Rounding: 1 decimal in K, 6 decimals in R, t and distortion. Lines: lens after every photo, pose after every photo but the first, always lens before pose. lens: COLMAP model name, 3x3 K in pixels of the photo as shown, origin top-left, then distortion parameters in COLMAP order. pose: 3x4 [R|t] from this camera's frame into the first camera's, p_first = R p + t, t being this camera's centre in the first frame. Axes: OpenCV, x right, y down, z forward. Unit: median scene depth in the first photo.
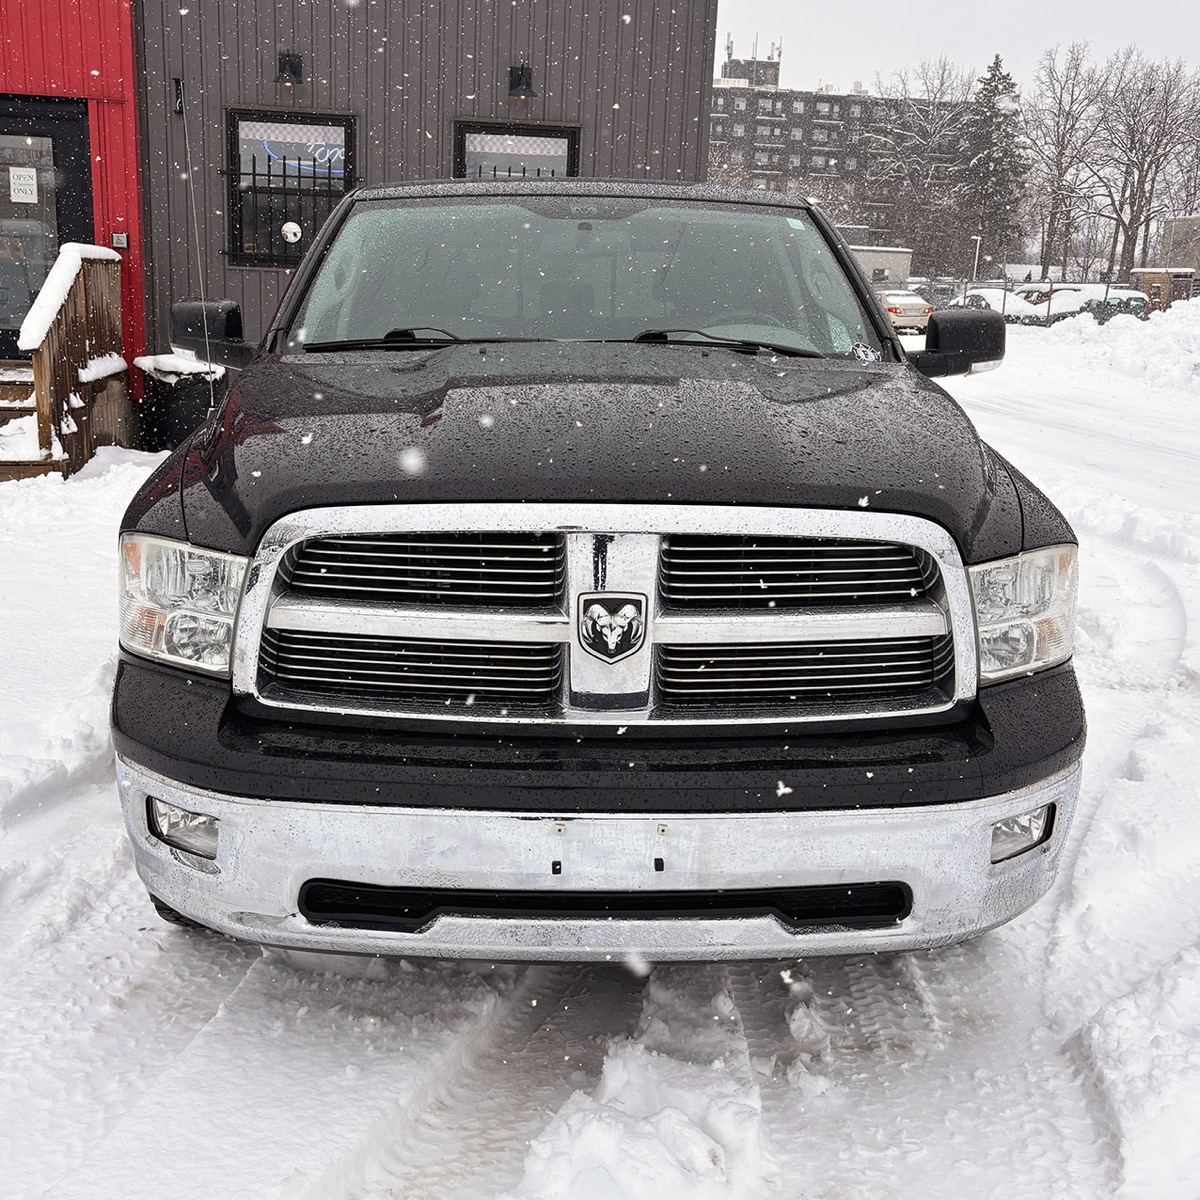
lens RADIAL K [[1532.5, 0, 683.8], [0, 1532.5, 603.5], [0, 0, 1]] dist [0.021690, 0.027564]
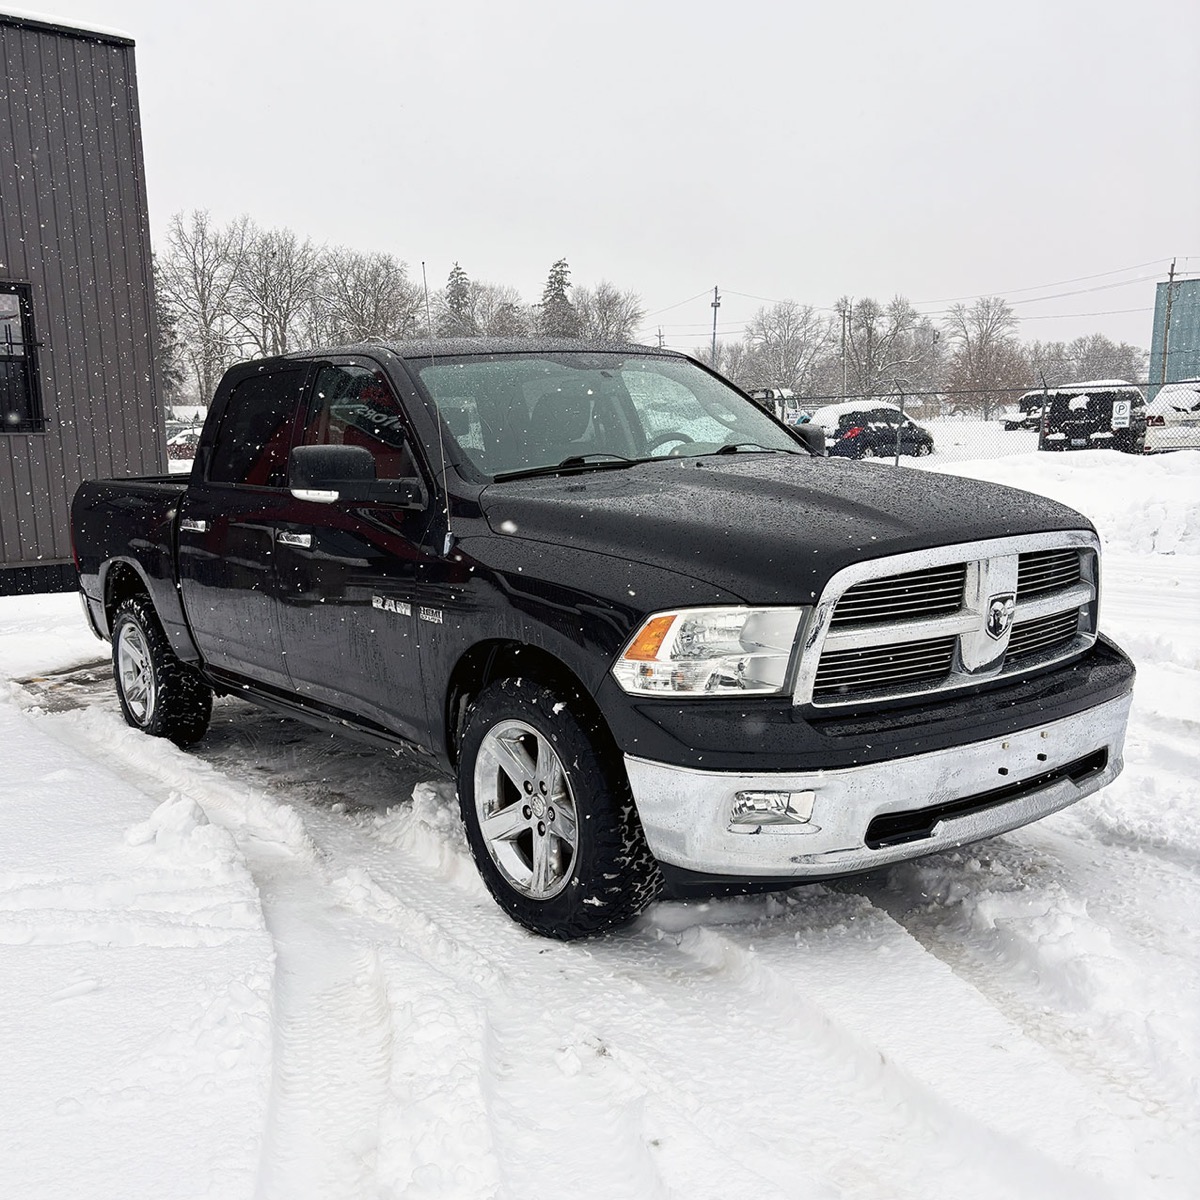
lens RADIAL K [[1467.4, 0, 598.1], [0, 1467.4, 658.0], [0, 0, 1]] dist [-0.007235, -0.027543]
pose [[0.793102, -0.148336, 0.590750, -1.142159], [0.175407, 0.984426, 0.011698, -0.029080], [-0.583285, 0.094344, 0.806770, 0.011882]]
